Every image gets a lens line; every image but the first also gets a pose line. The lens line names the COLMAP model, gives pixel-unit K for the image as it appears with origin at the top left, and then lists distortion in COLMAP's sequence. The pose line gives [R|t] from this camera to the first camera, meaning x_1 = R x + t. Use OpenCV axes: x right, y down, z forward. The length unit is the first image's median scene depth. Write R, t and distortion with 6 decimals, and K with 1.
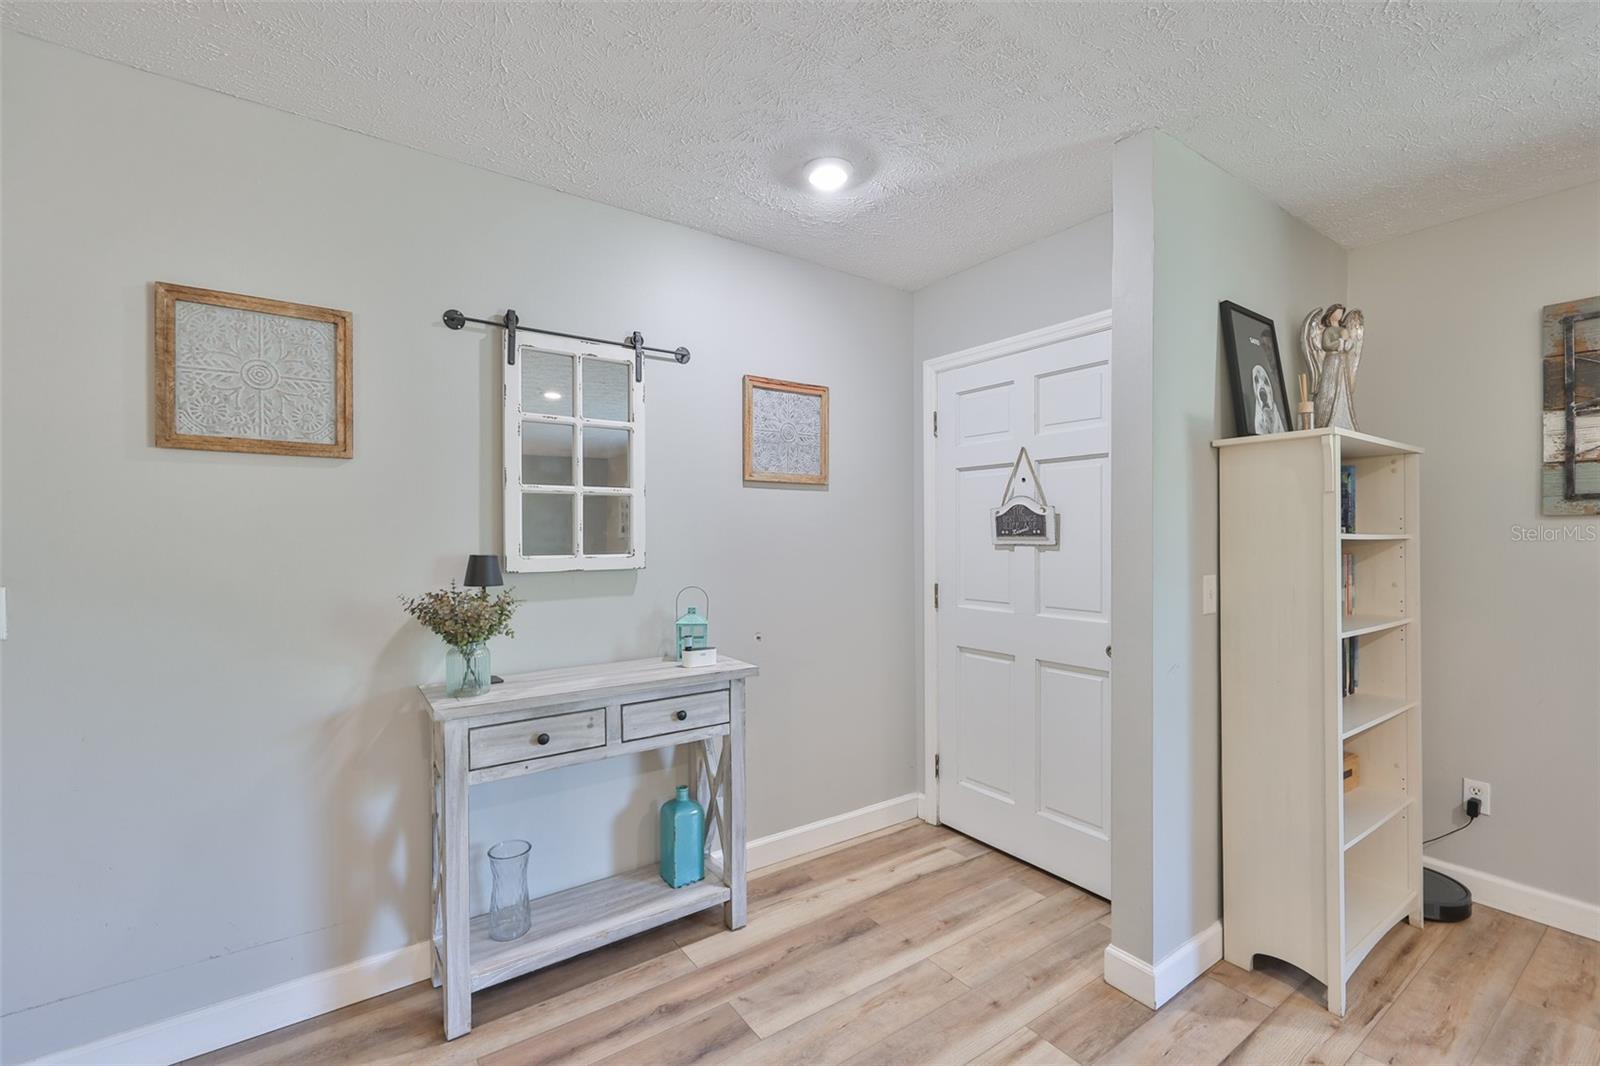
lens RADIAL K [[682.7, 0, 788.9], [0, 682.7, 539.0], [0, 0, 1]] dist [-0.001597, -0.000991]
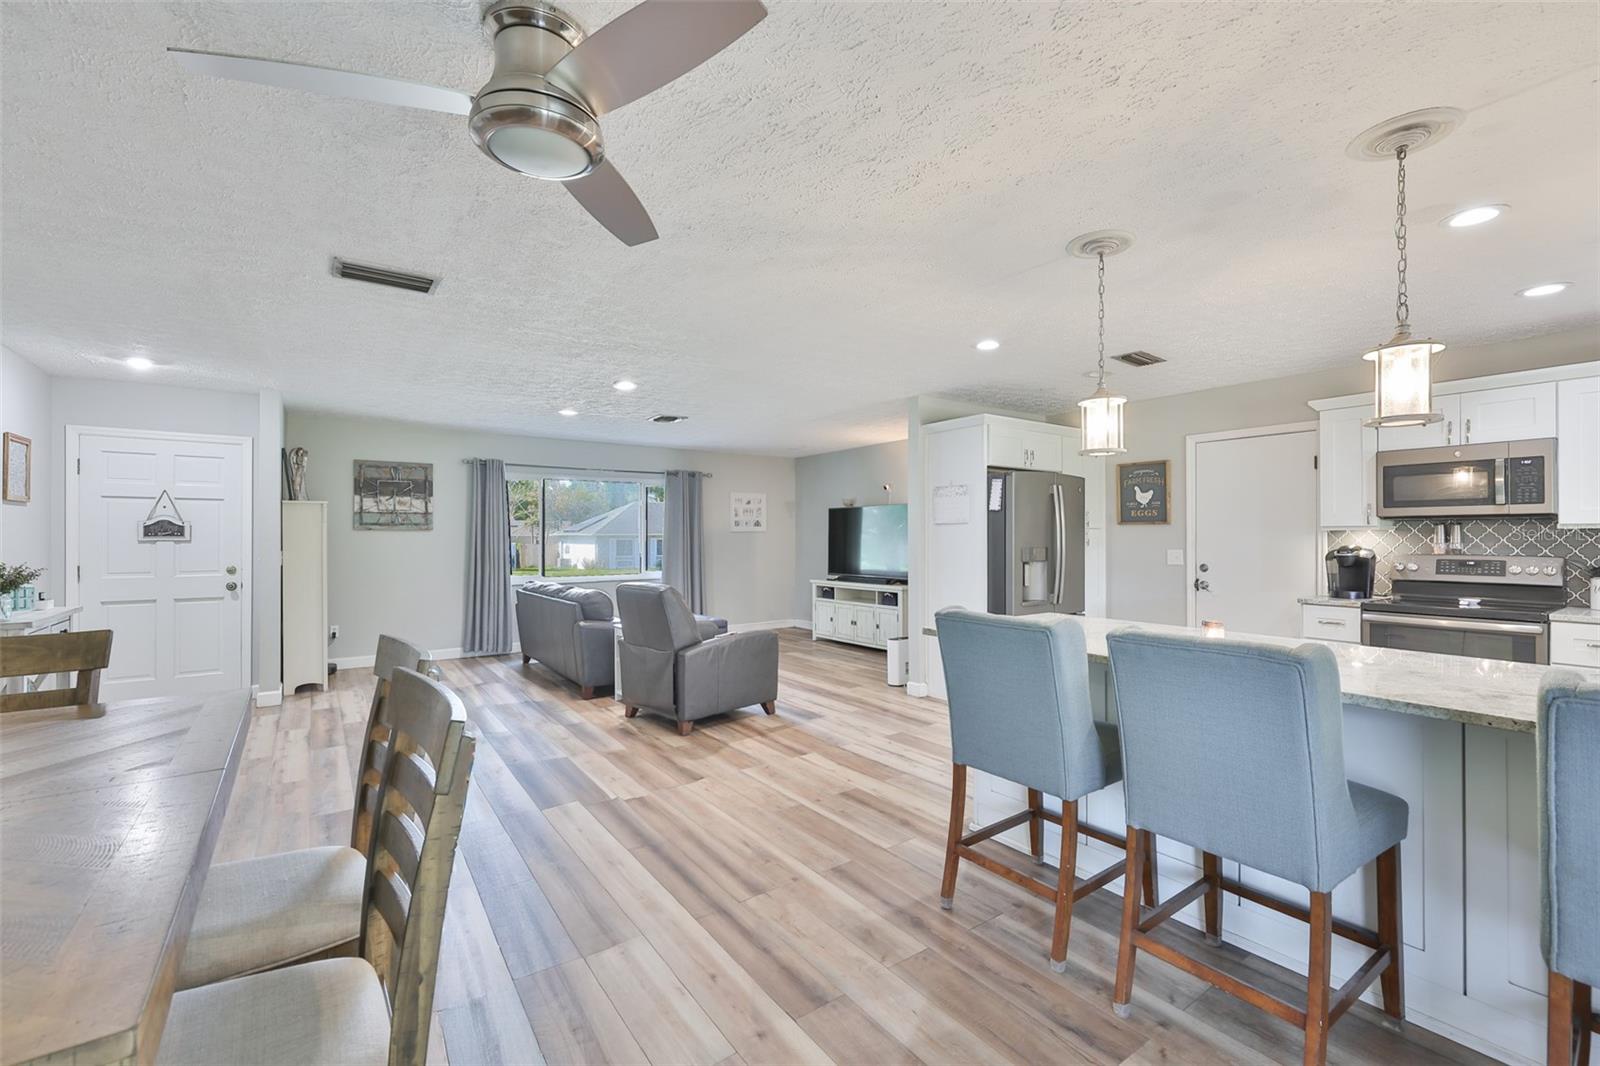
lens RADIAL K [[705.6, 0, 793.2], [0, 705.6, 539.6], [0, 0, 1]] dist [-0.005390, 0.000364]
pose [[0.019895, -0.001141, 0.999801, -1.948259], [0.002961, 0.999995, 0.001083, 0.010743], [-0.999798, 0.002939, 0.019898, -0.987619]]
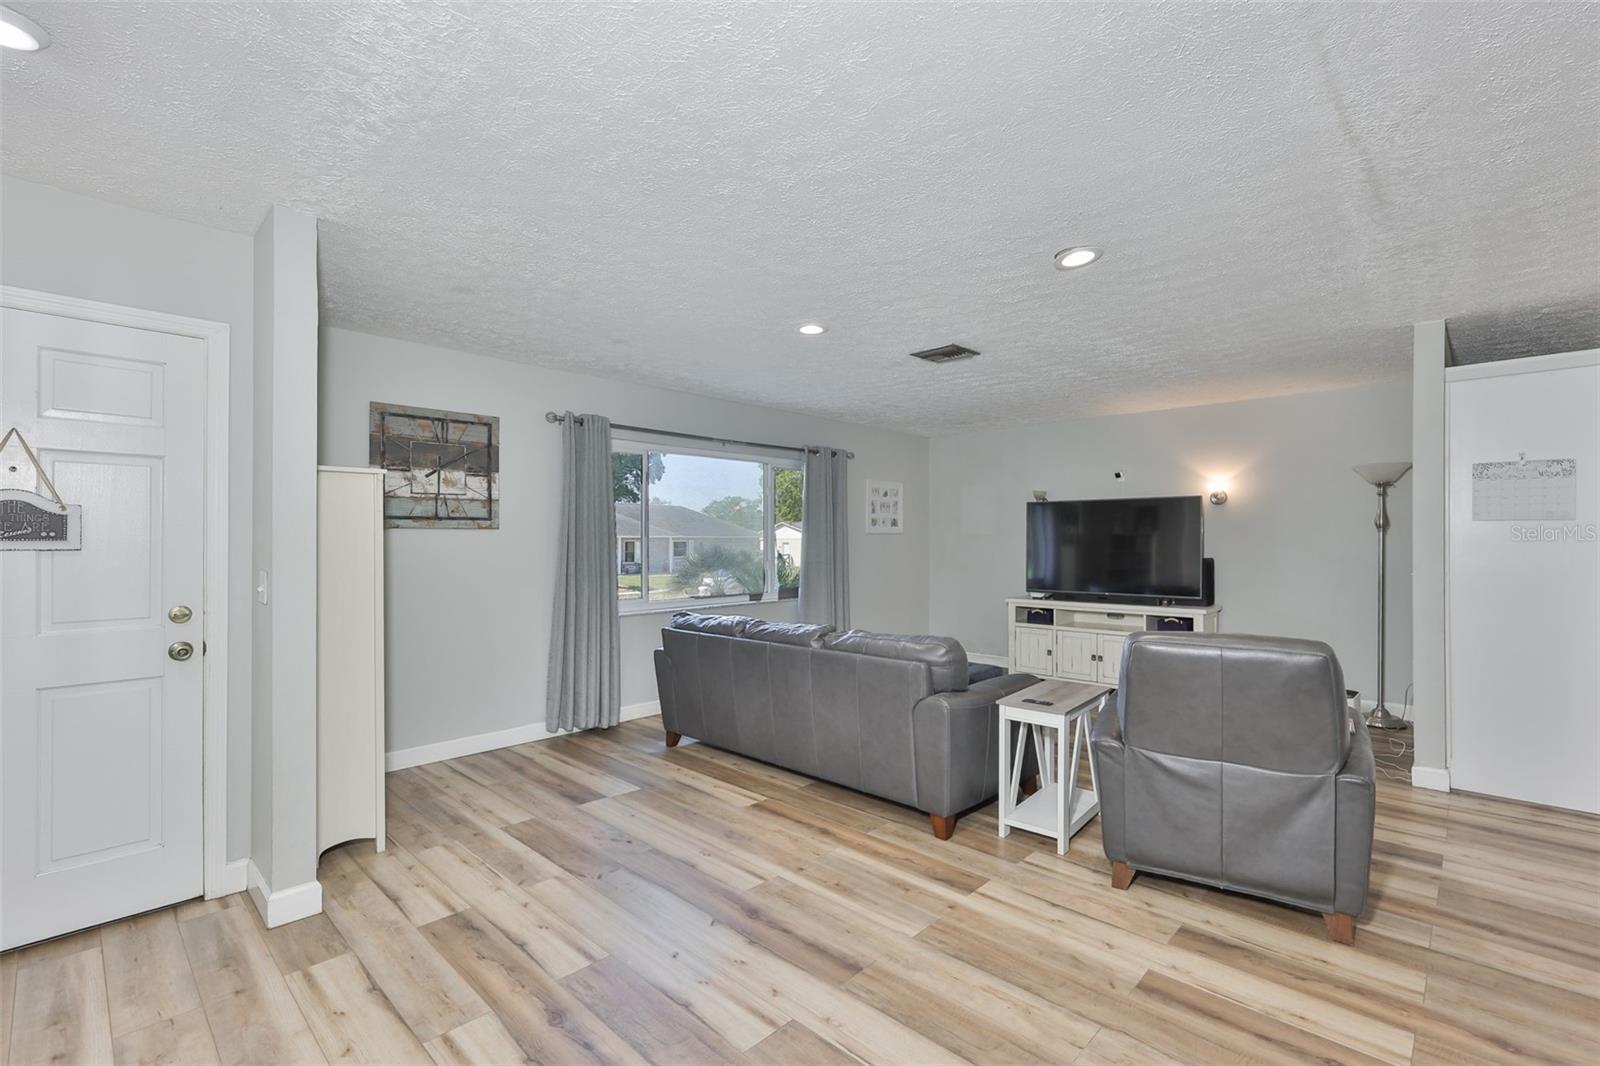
lens RADIAL K [[705.6, 0, 794.6], [0, 705.6, 530.2], [0, 0, 1]] dist [-0.005390, 0.000364]
pose [[-0.189128, 0.016856, 0.981808, -0.766540], [0.003873, 0.999858, -0.016420, 0.003820], [-0.981945, 0.000697, -0.189166, 0.317809]]
